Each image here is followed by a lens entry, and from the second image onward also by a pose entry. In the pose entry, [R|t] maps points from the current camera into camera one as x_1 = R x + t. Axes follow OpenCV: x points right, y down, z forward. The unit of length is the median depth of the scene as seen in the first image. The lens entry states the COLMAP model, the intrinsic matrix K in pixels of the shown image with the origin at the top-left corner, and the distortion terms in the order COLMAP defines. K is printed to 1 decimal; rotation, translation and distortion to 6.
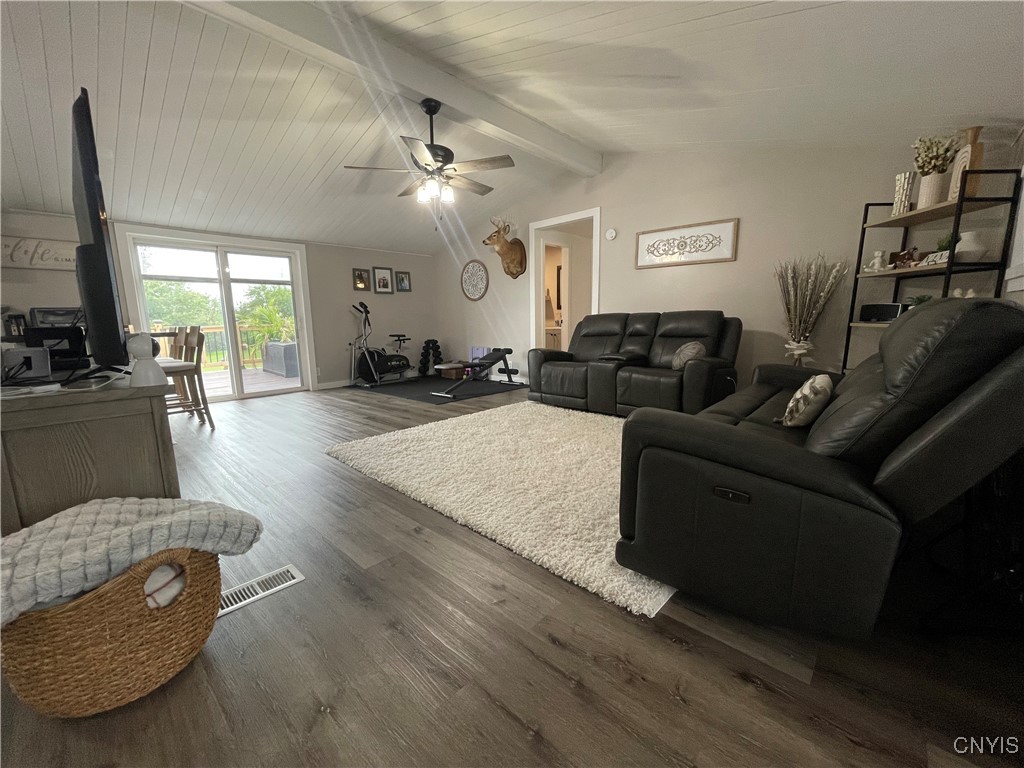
lens RADIAL K [[410.6, 0, 510.5], [0, 410.6, 387.4], [0, 0, 1]] dist [-0.003304, -0.000405]
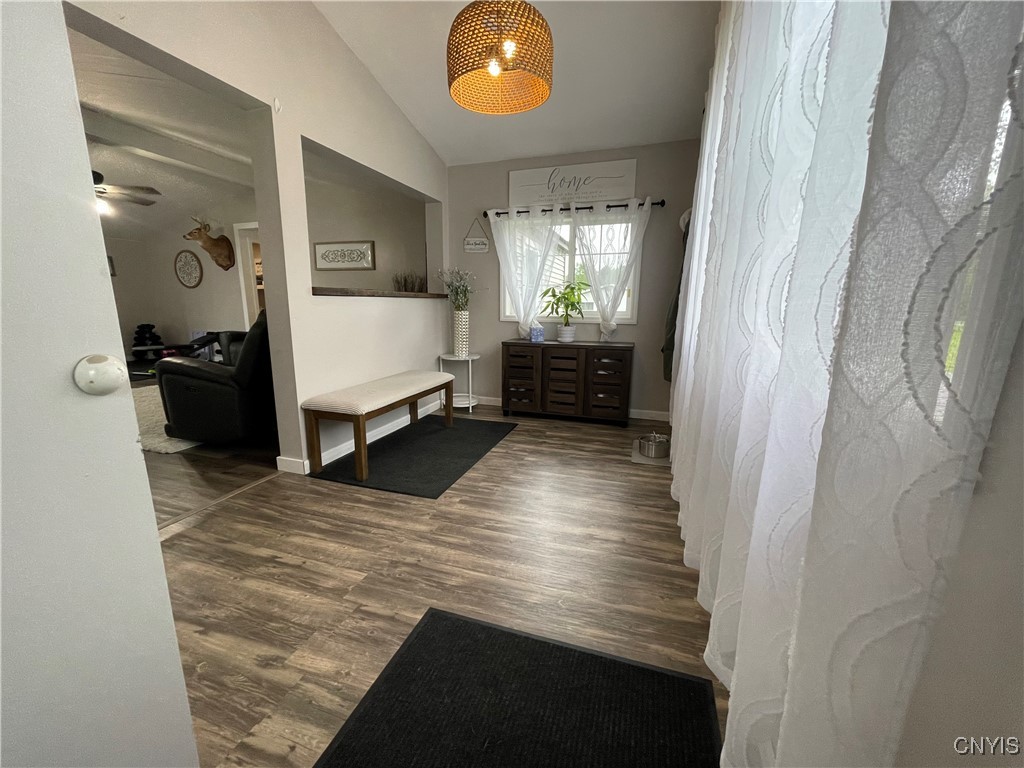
lens RADIAL K [[410.6, 0, 509.9], [0, 410.6, 388.2], [0, 0, 1]] dist [-0.003304, -0.000405]
pose [[0.909883, -0.064682, 0.409791, 0.260312], [0.049253, 0.997627, 0.048108, 0.049293], [-0.411930, -0.023590, 0.910910, -0.400777]]
